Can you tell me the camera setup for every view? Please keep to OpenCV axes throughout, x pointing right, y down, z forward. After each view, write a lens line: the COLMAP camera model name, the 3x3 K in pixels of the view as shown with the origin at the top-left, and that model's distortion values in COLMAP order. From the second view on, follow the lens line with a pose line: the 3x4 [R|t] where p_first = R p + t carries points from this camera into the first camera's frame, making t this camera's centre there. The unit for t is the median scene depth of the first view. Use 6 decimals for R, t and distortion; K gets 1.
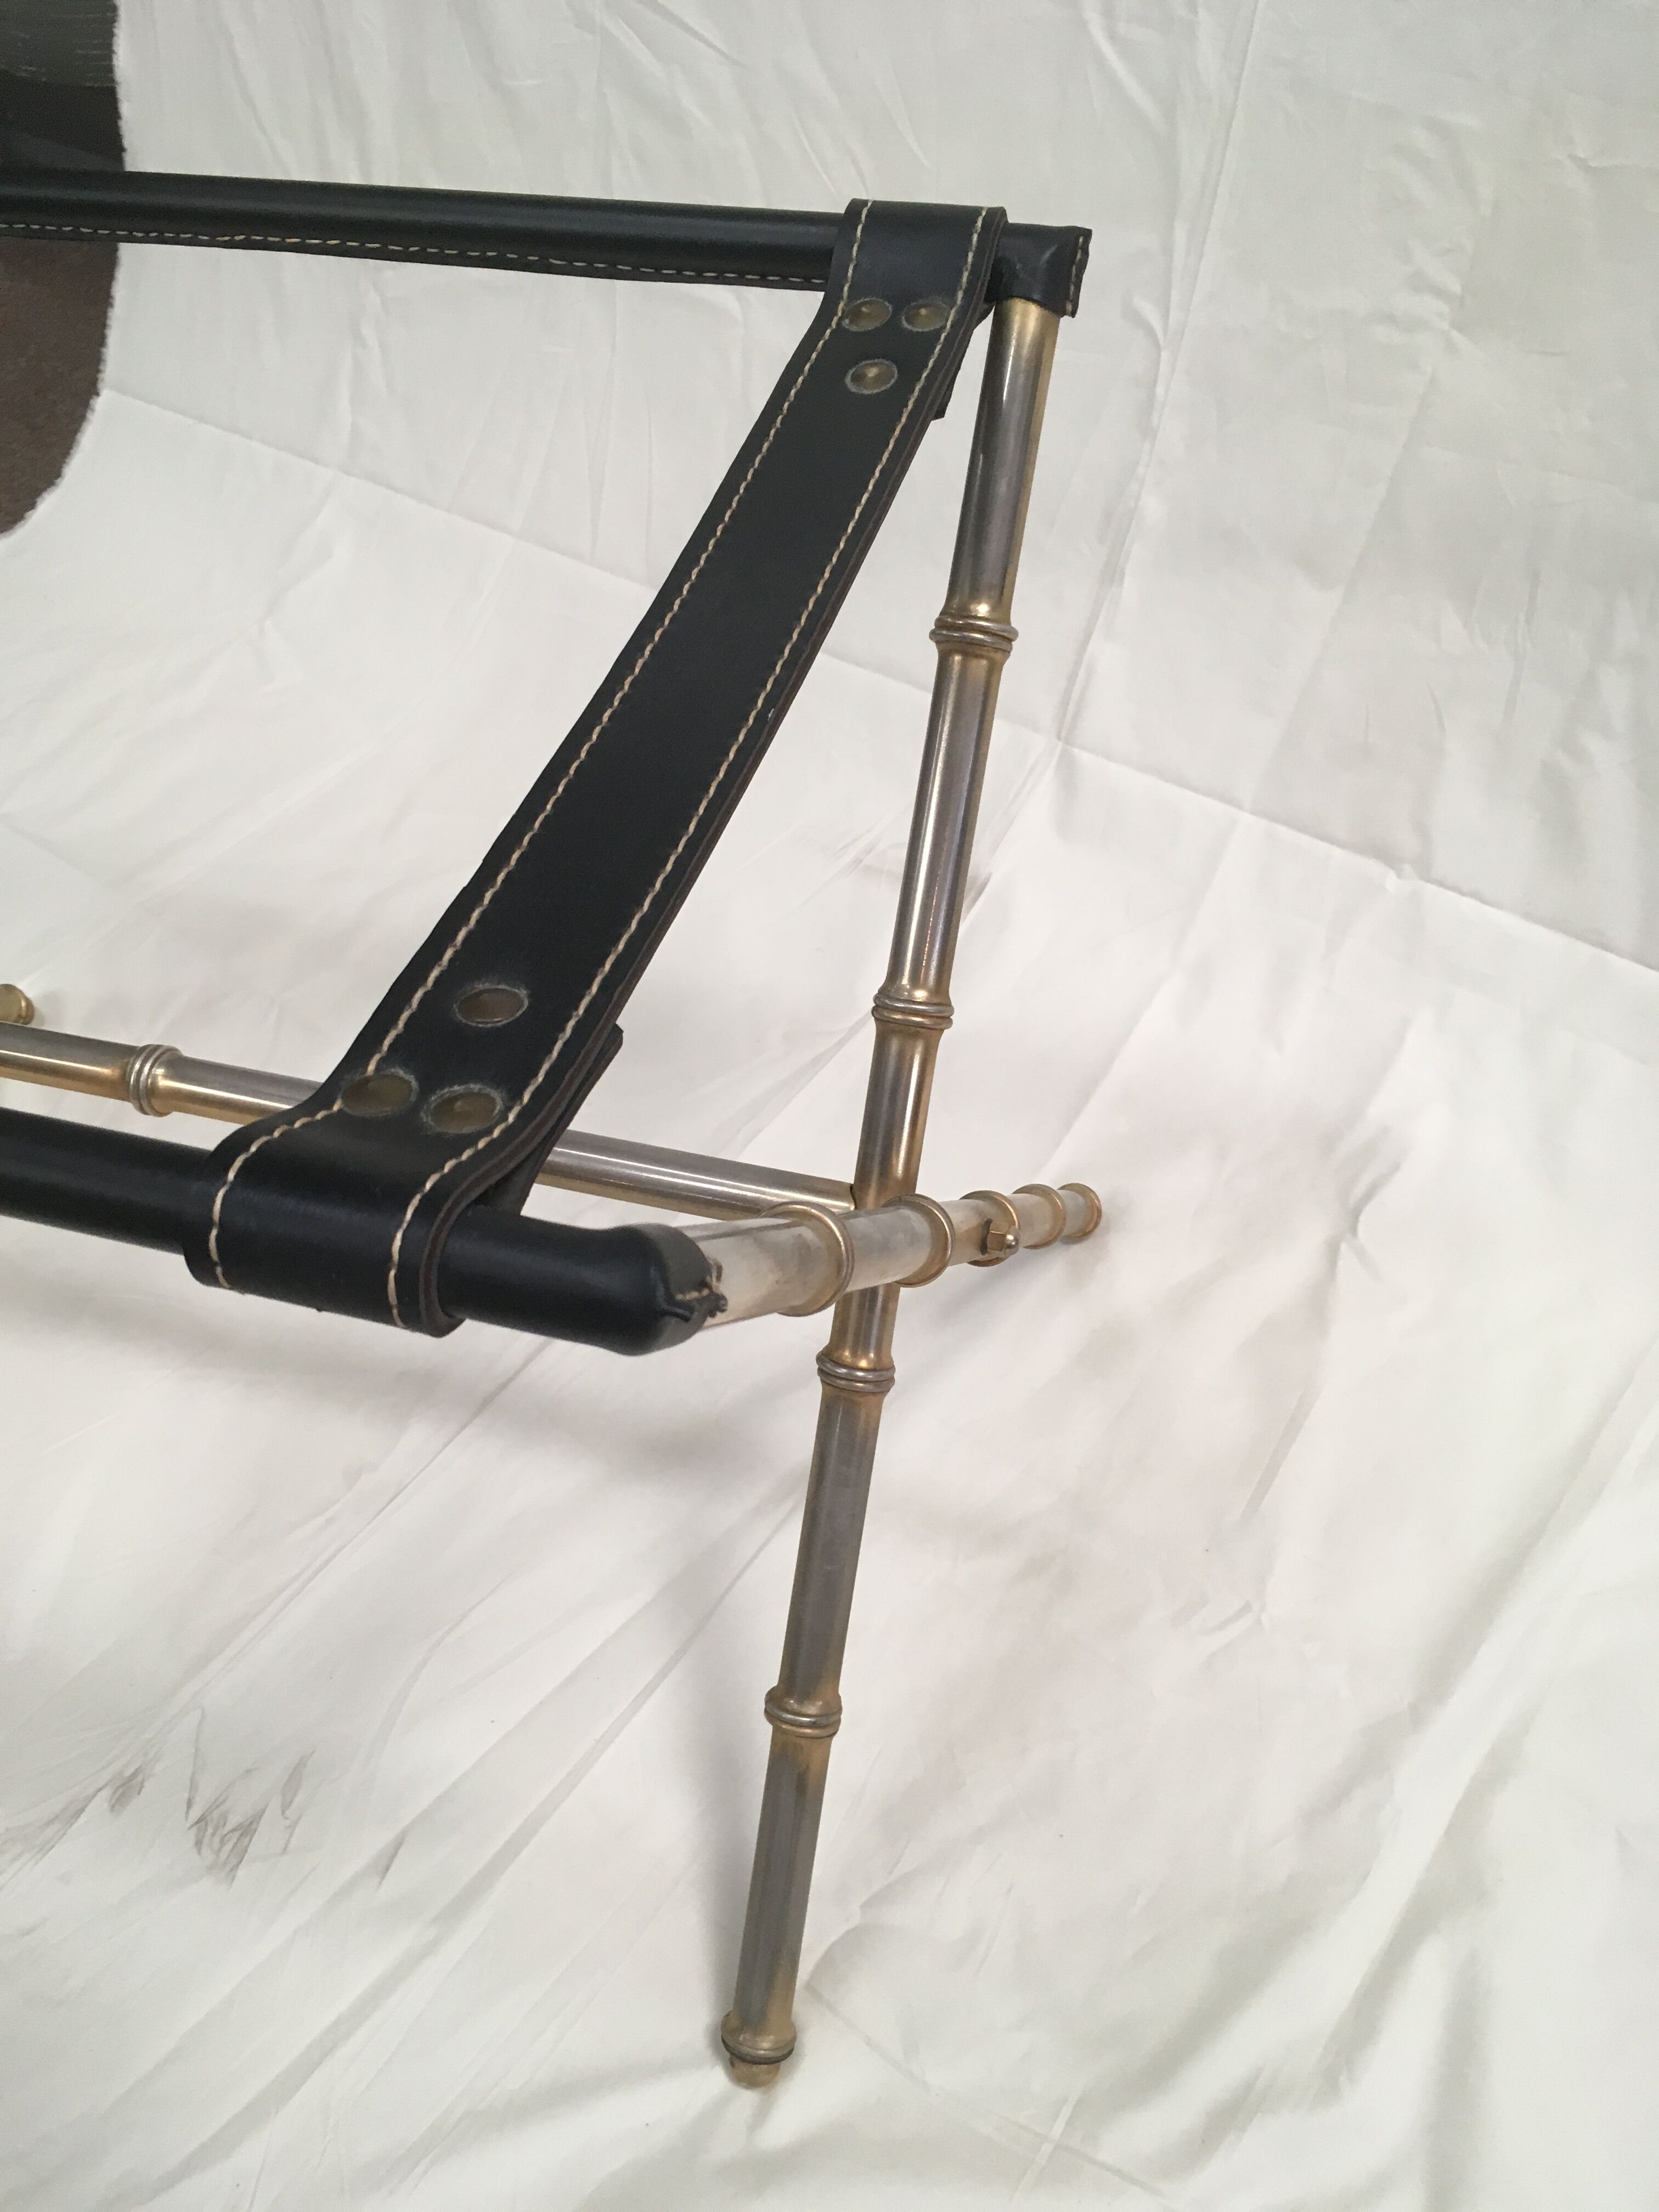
lens RADIAL K [[1920.3, 0, 829.5], [0, 1920.3, 1106.0], [0, 0, 1]] dist [0.068238, -0.084885]
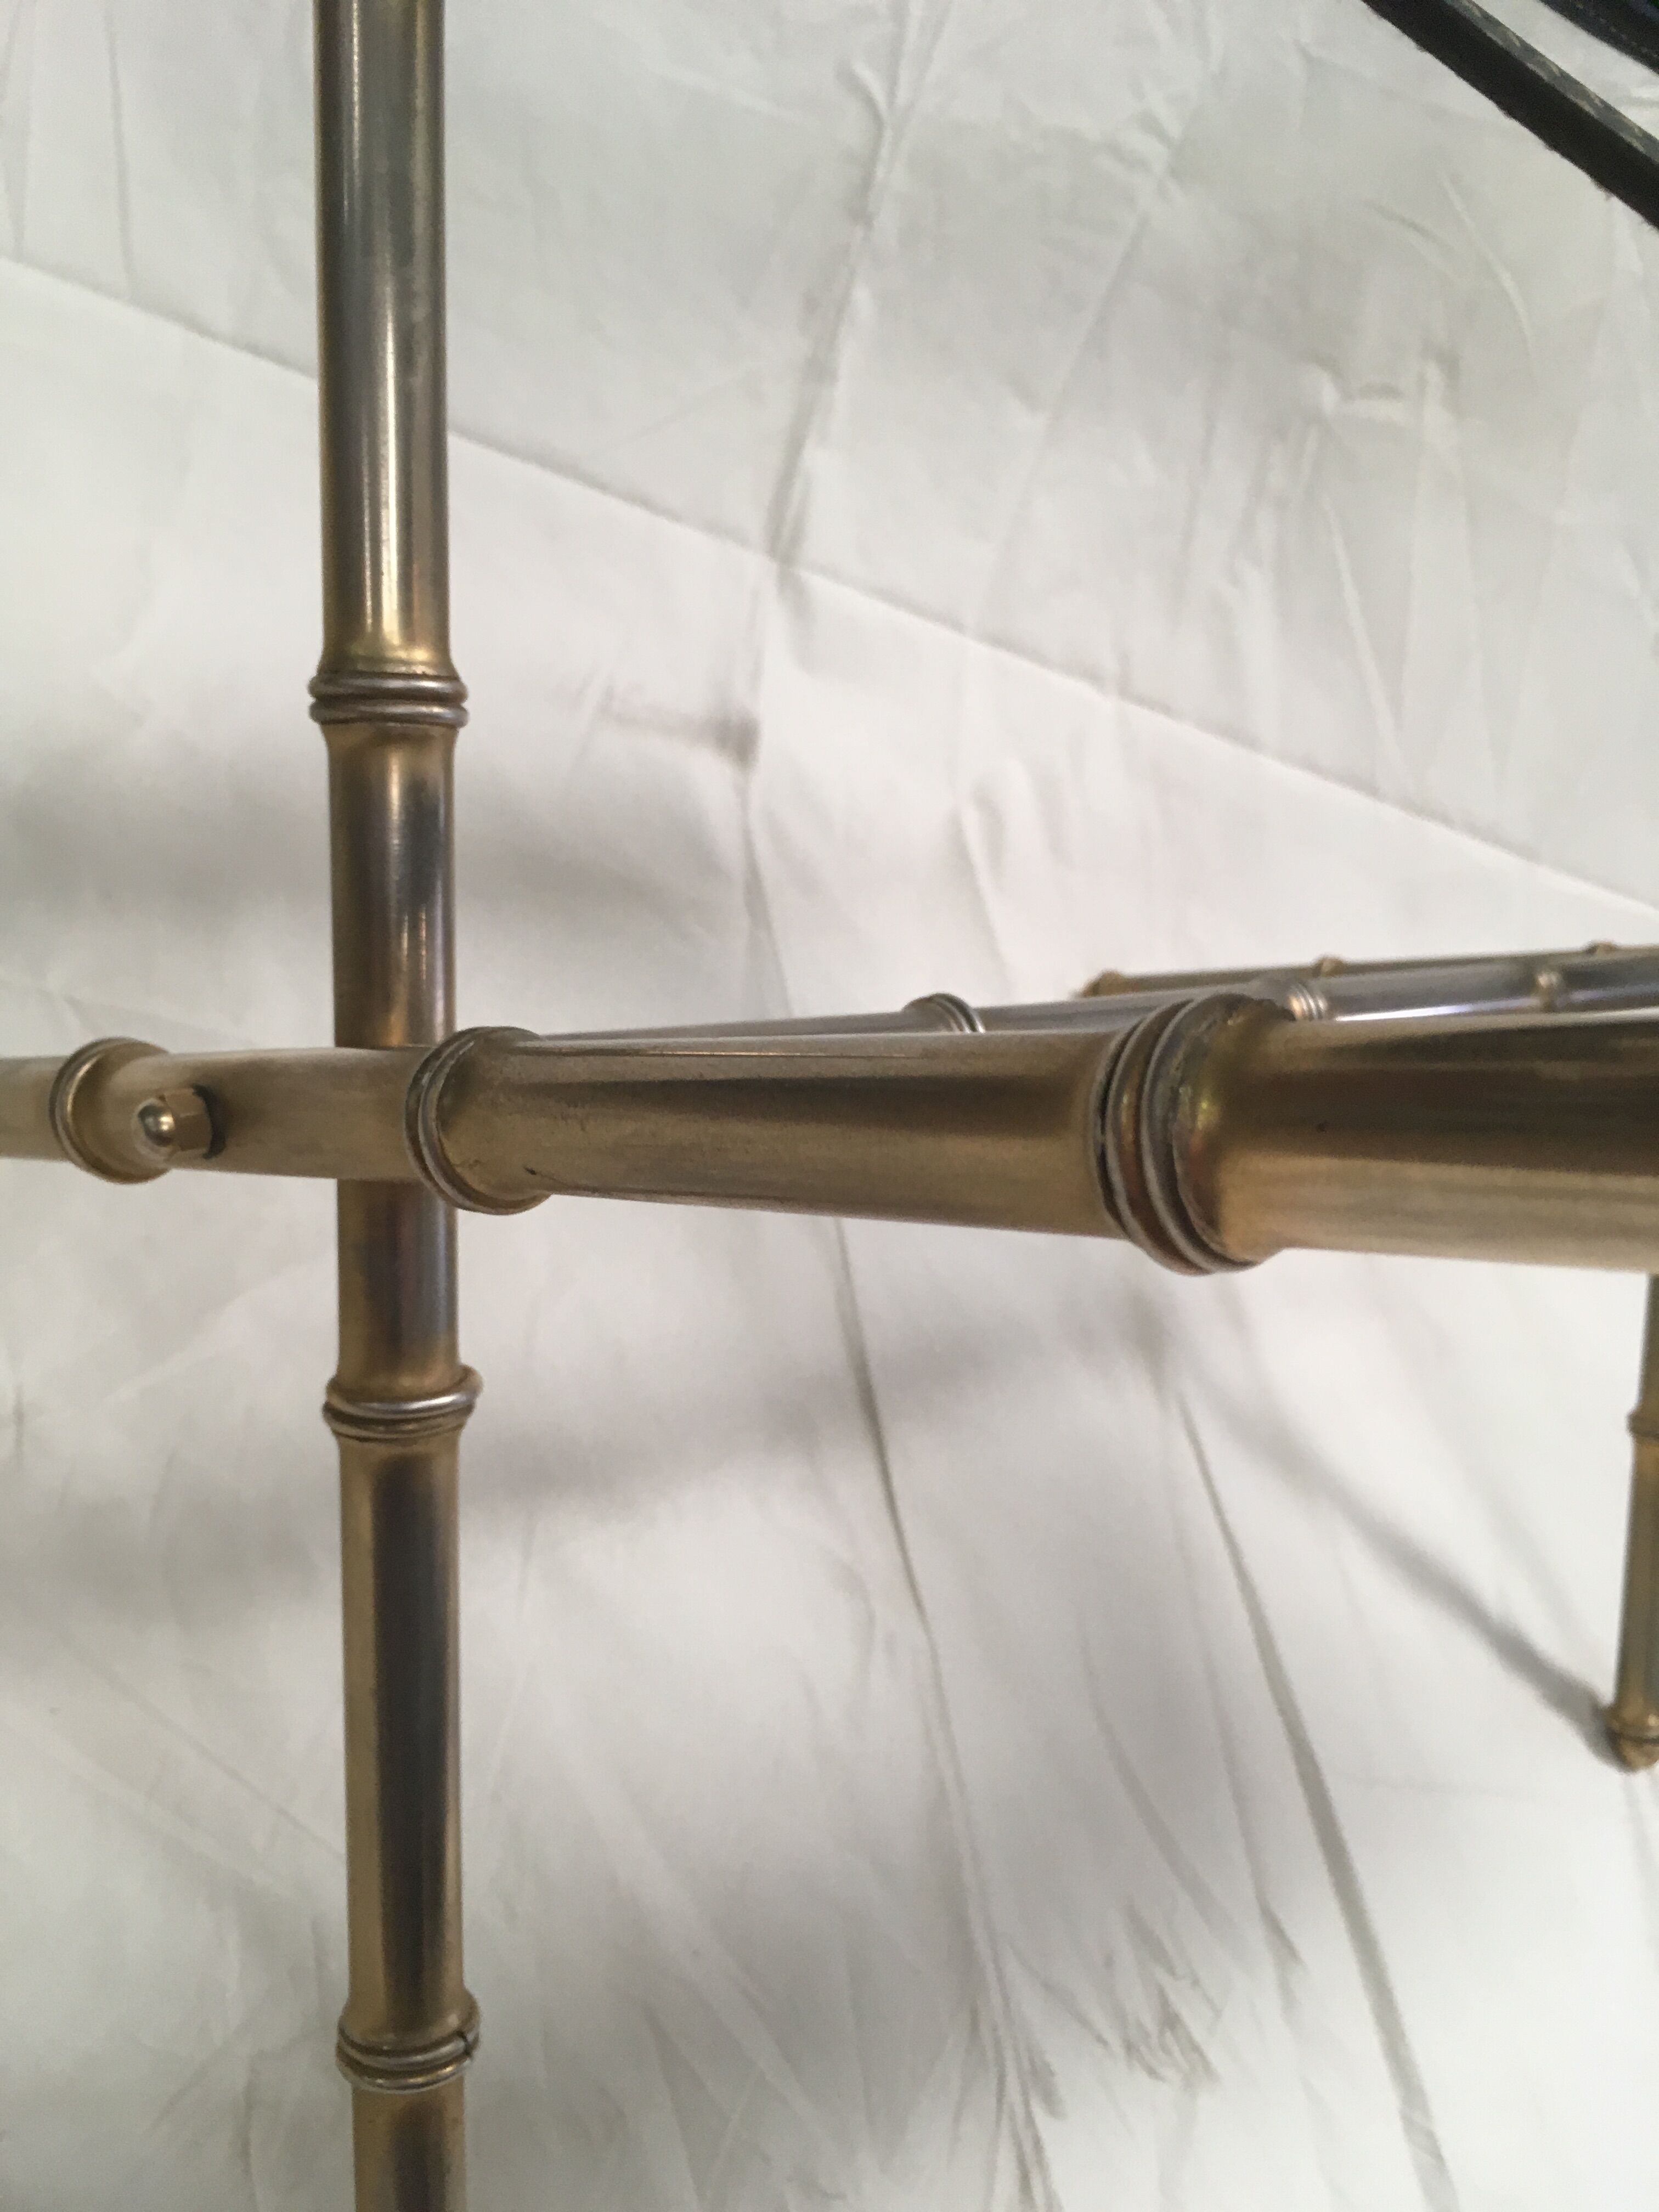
lens RADIAL K [[1920.3, 0, 829.5], [0, 1920.3, 1106.0], [0, 0, 1]] dist [0.068238, -0.084885]
pose [[0.540334, -0.218584, 0.812564, -0.697134], [0.135932, 0.975662, 0.172067, -0.098146], [-0.830398, 0.017479, 0.556896, 0.515385]]
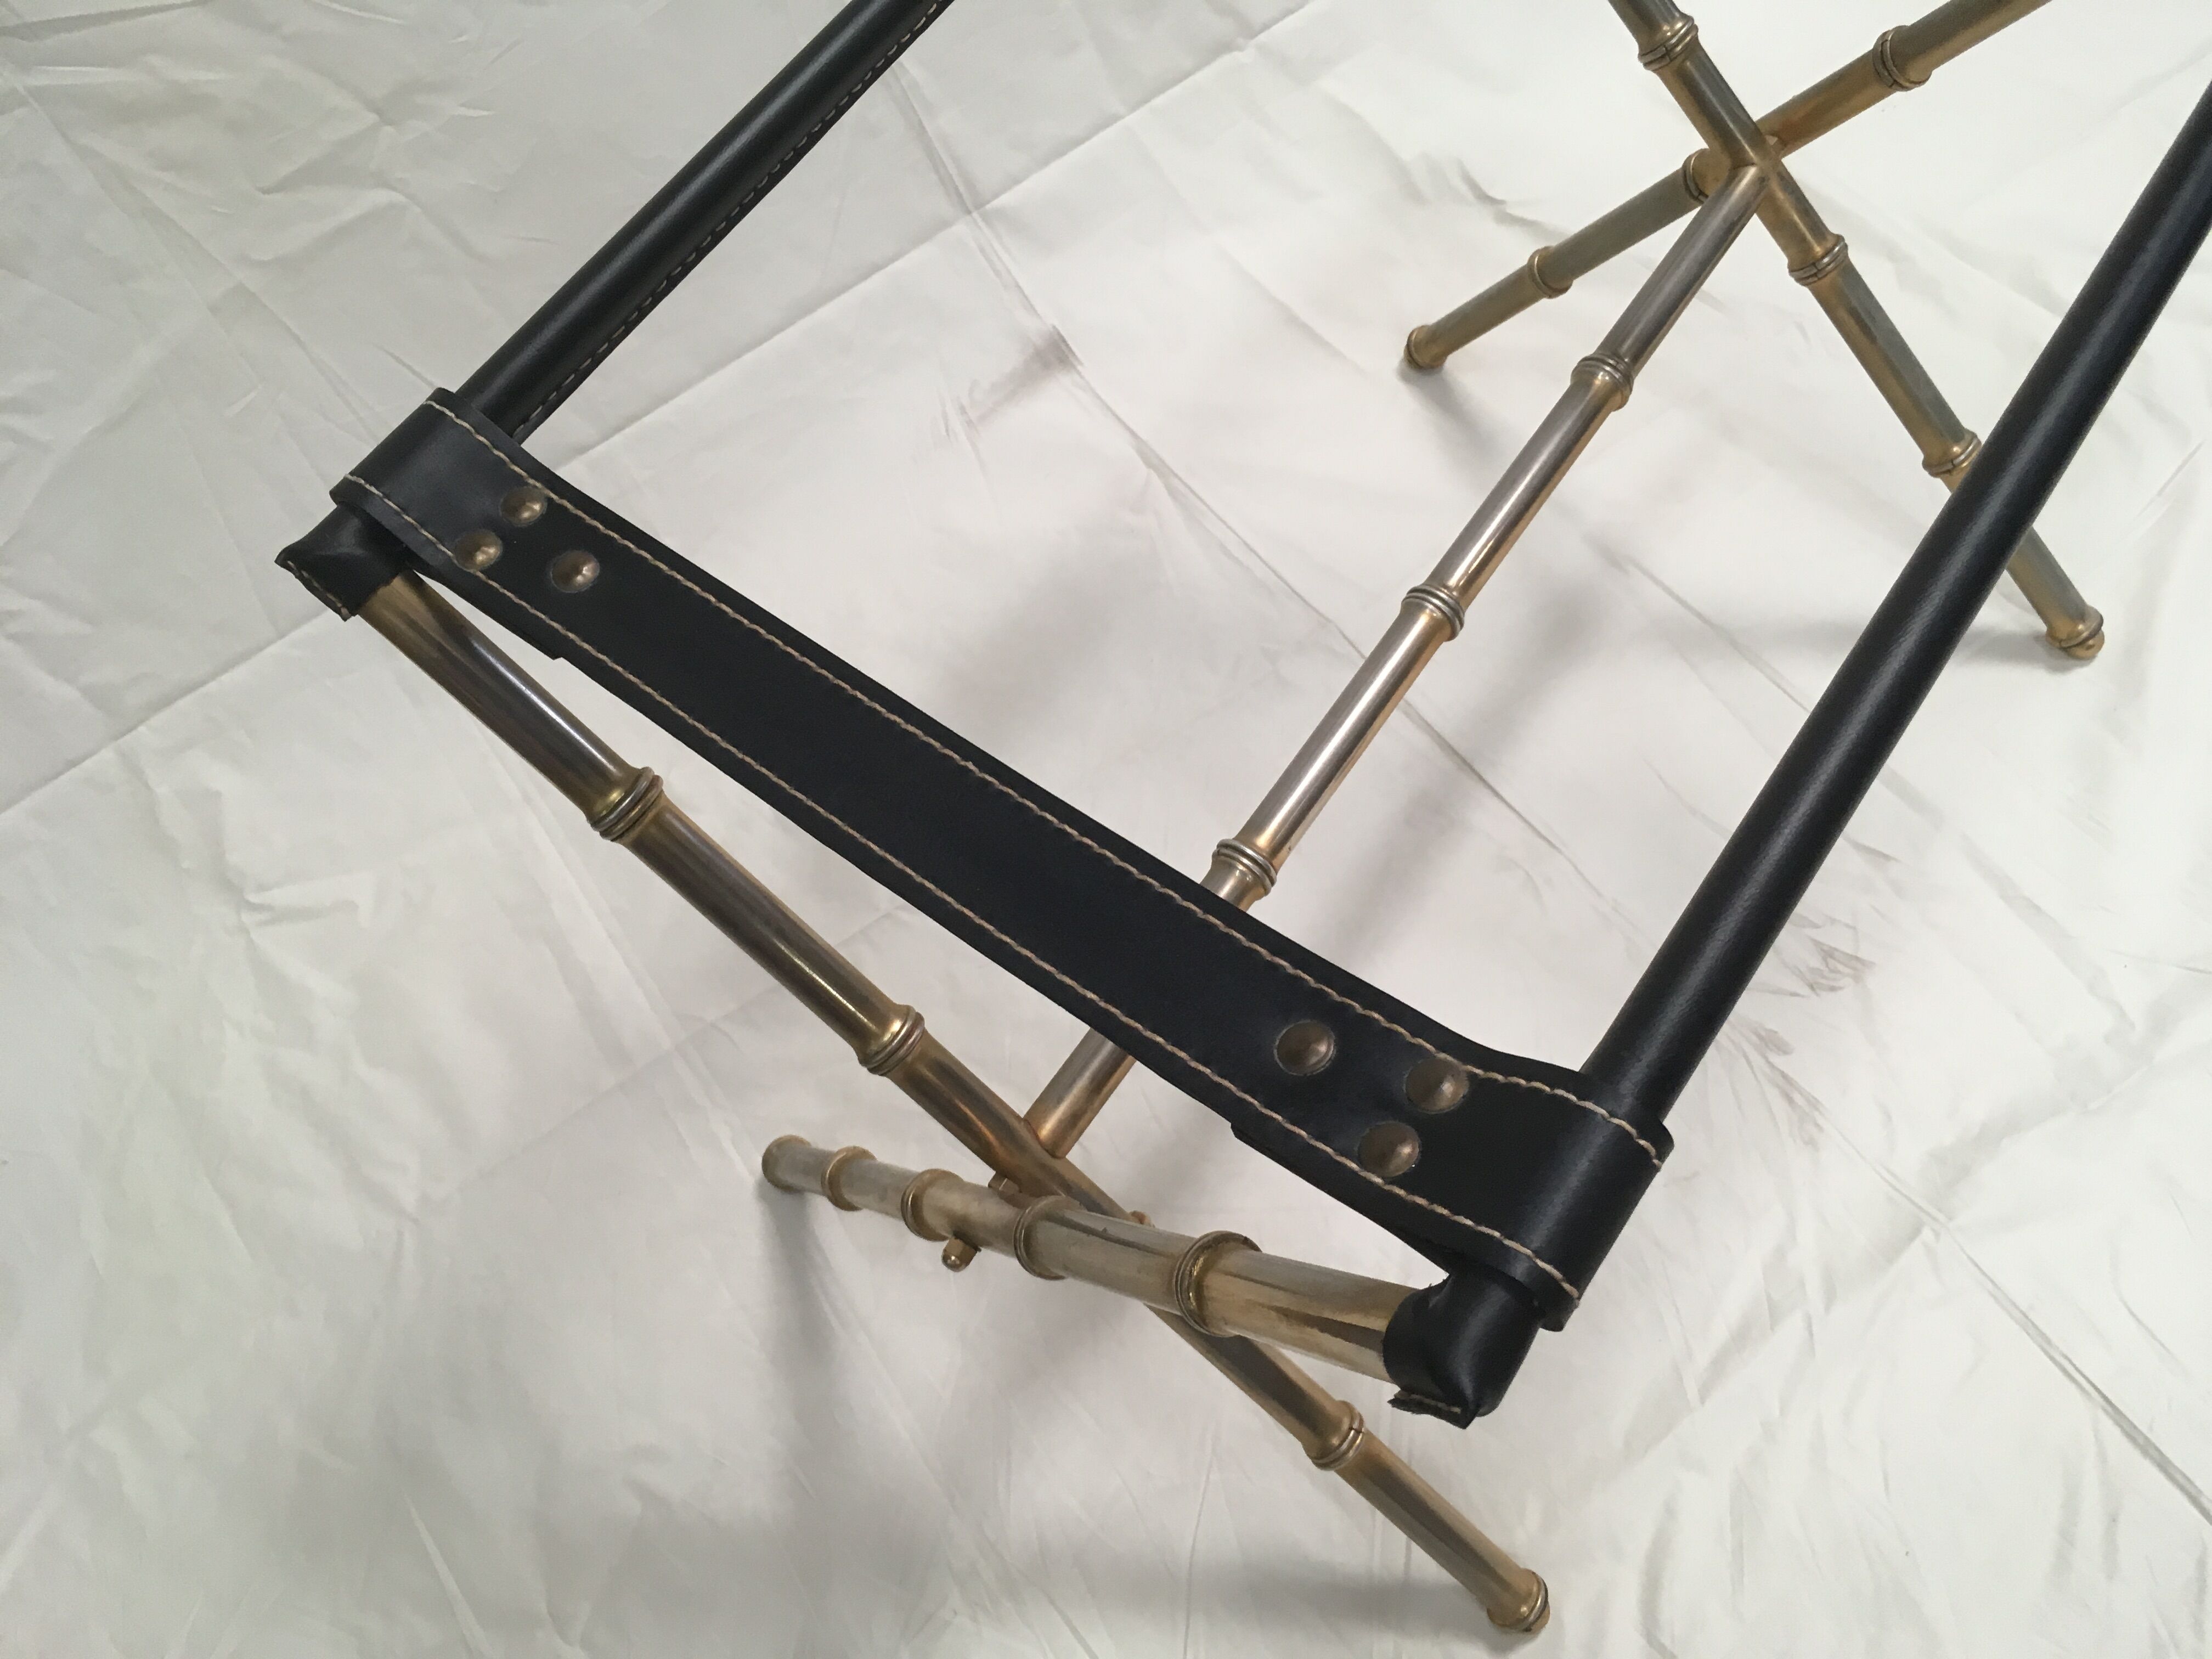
lens RADIAL K [[1957.0, 0, 1106.0], [0, 1957.0, 829.5], [0, 0, 1]] dist [0.123665, -0.170959]
pose [[0.322135, -0.796695, 0.511377, -0.778208], [0.794988, 0.520949, 0.310816, -0.317815], [-0.514027, 0.306414, 0.801178, 0.158592]]
